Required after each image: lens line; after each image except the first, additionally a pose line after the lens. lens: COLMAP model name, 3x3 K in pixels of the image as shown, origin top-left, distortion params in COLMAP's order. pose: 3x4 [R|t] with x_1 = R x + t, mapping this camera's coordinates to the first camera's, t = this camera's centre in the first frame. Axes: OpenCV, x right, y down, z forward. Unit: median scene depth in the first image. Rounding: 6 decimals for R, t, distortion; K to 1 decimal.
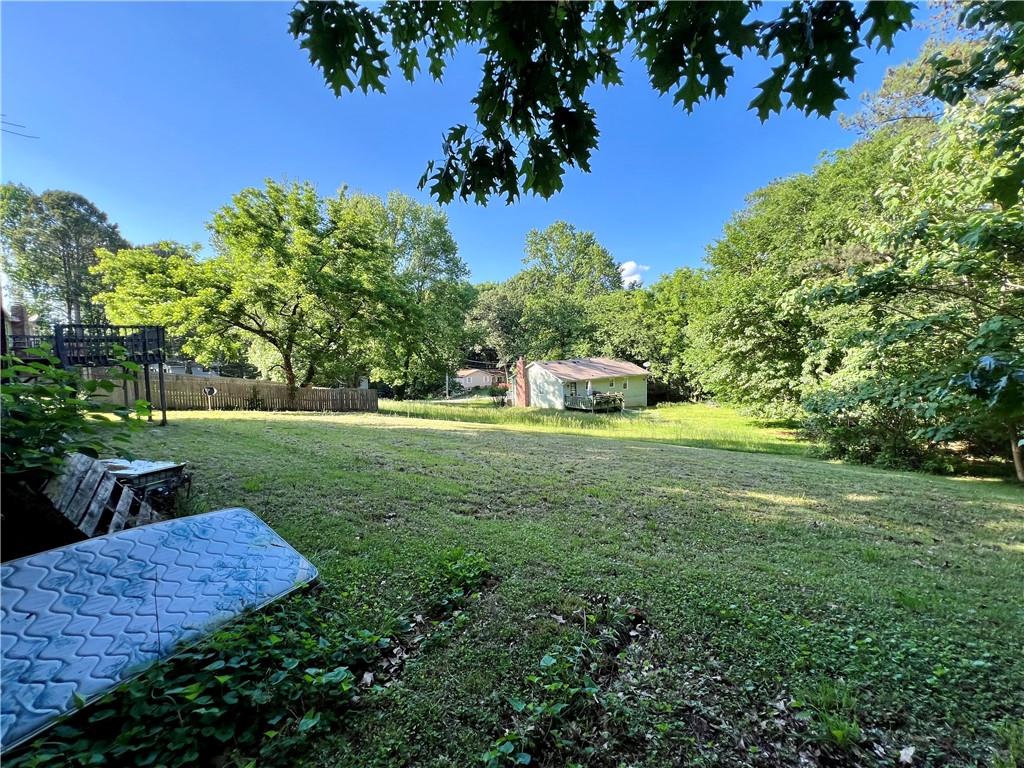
lens RADIAL K [[411.4, 0, 510.9], [0, 411.4, 385.1], [0, 0, 1]] dist [-0.001618, -0.000233]
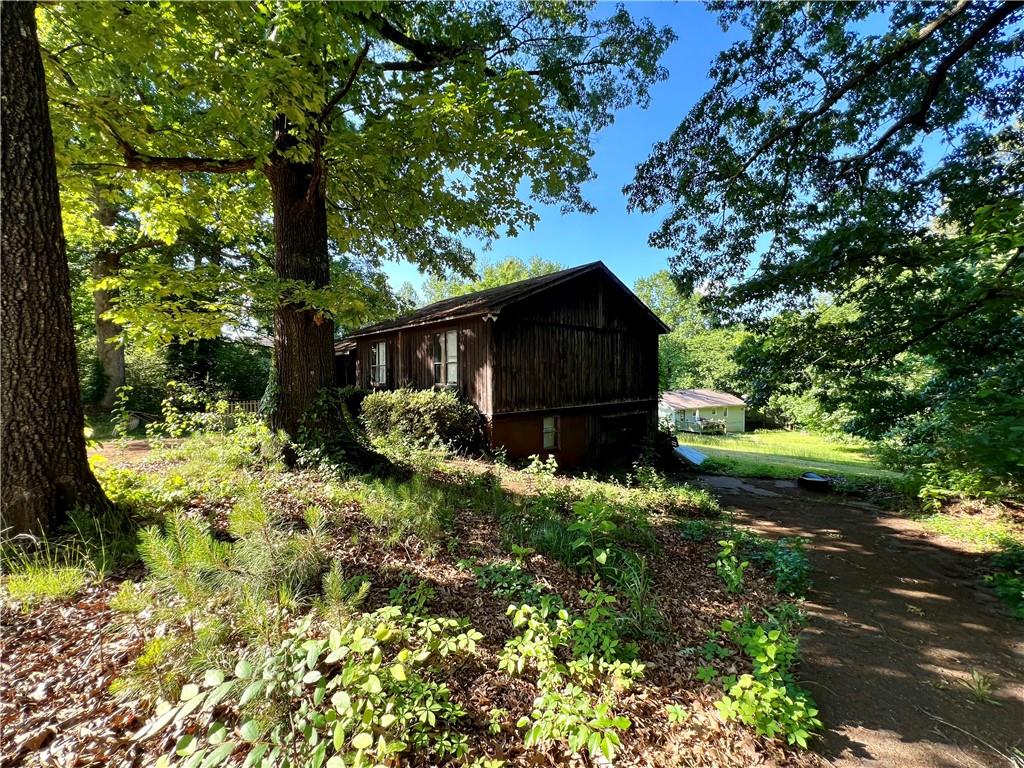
lens RADIAL K [[411.4, 0, 513.4], [0, 411.4, 384.2], [0, 0, 1]] dist [-0.001618, -0.000233]
pose [[0.984229, 0.024884, -0.175138, -0.126389], [-0.033073, 0.998484, -0.043996, -0.011867], [0.173778, 0.049095, 0.983560, -0.299577]]
